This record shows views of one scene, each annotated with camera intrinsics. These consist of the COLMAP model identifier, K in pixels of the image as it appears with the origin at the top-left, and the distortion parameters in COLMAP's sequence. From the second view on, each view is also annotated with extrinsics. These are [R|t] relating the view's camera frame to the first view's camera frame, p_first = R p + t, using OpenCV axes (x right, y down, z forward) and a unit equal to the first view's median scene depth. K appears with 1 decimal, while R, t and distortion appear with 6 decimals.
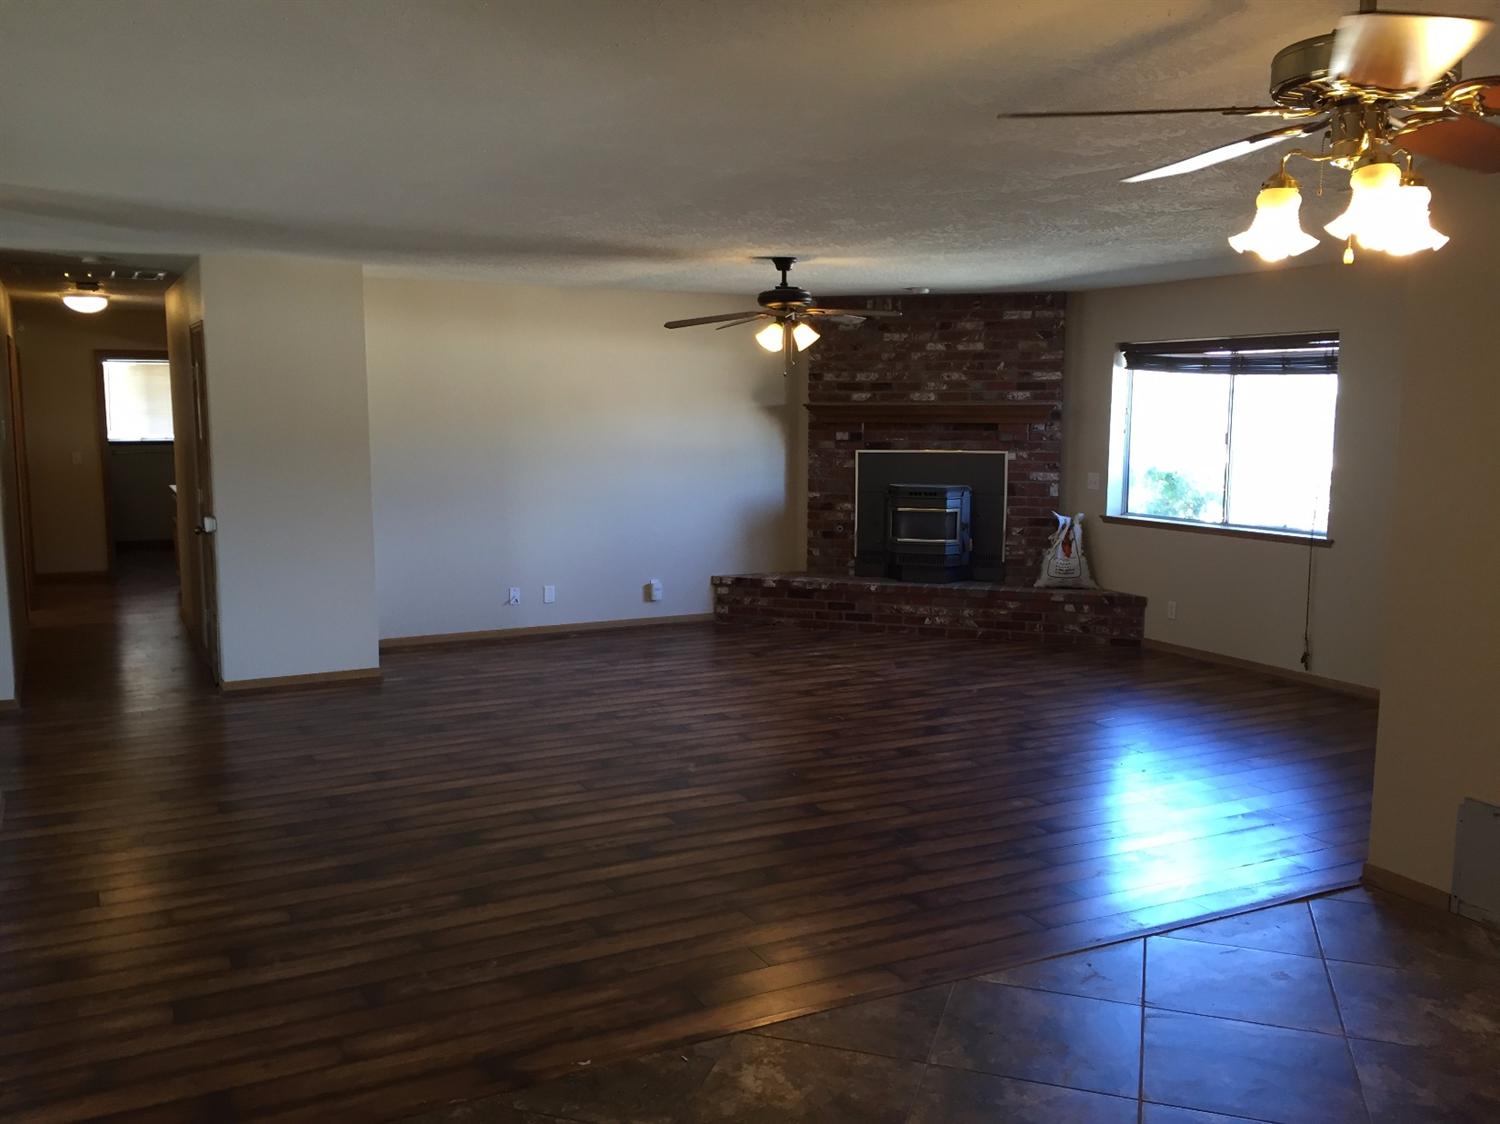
lens RADIAL K [[1300.1, 0, 753.2], [0, 1300.1, 567.9], [0, 0, 1]] dist [0.030805, -0.043242]
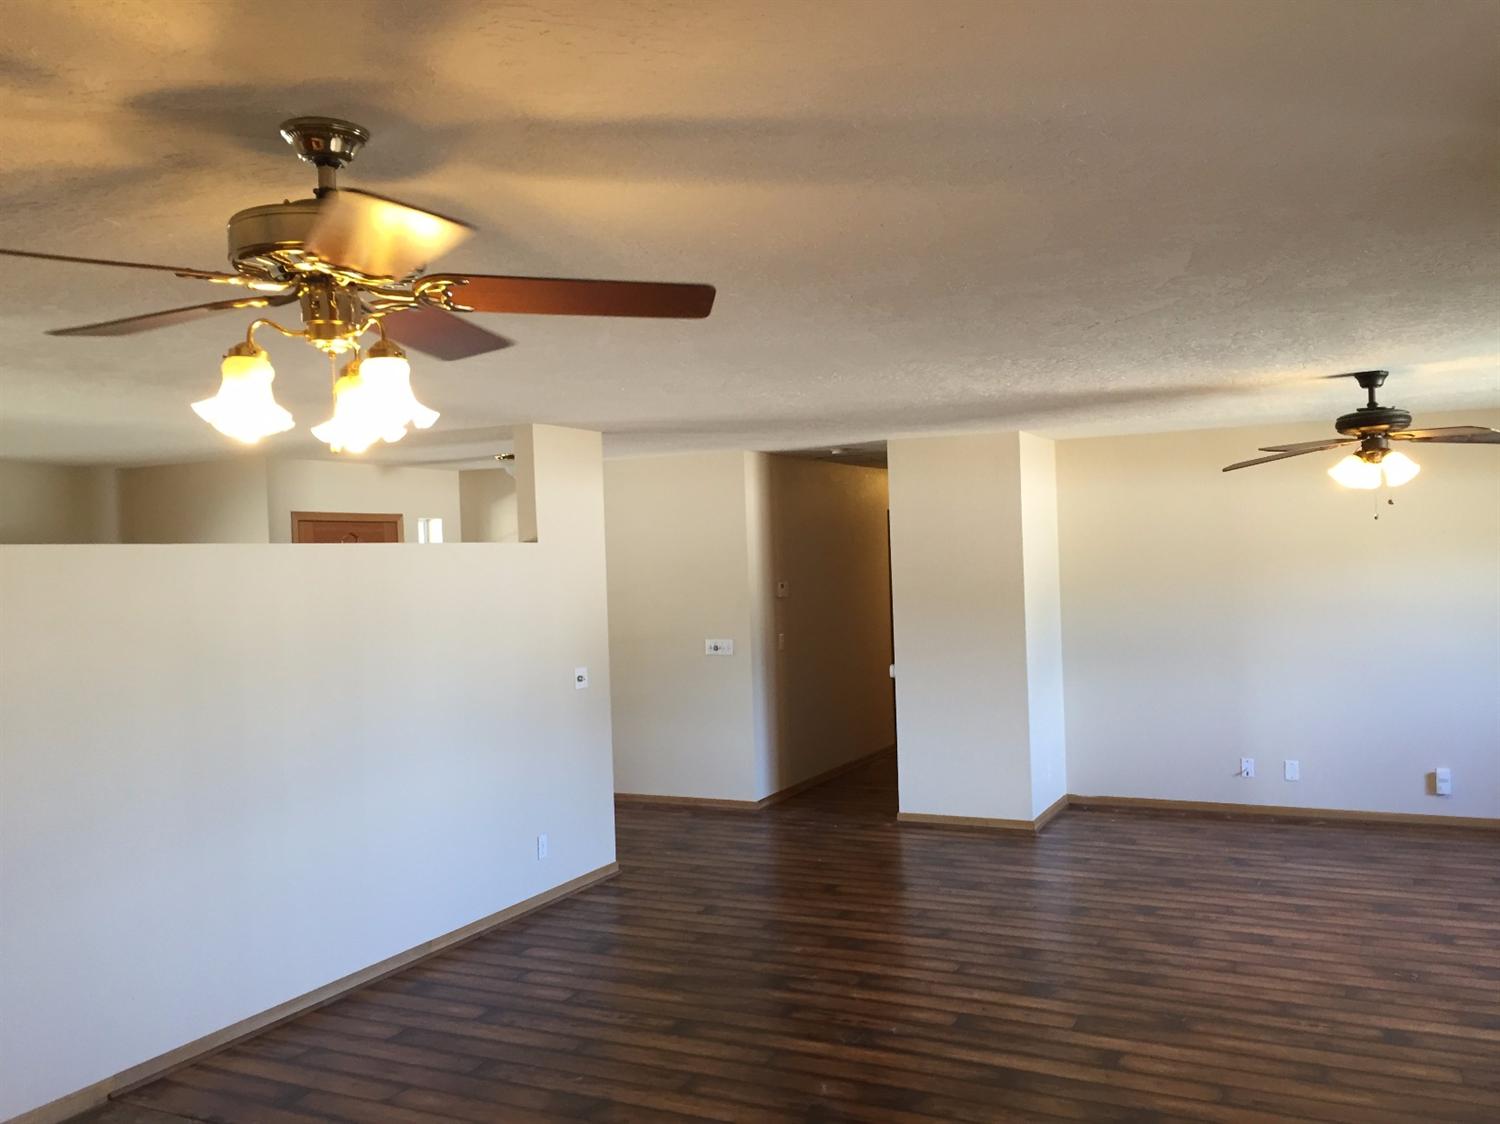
lens RADIAL K [[1300.1, 0, 749.7], [0, 1300.1, 560.3], [0, 0, 1]] dist [0.030805, -0.043242]
pose [[0.585729, -0.018267, -0.810301, 0.502556], [-0.074450, 0.994307, -0.076232, -0.038547], [0.807081, 0.104978, 0.581034, 0.271525]]
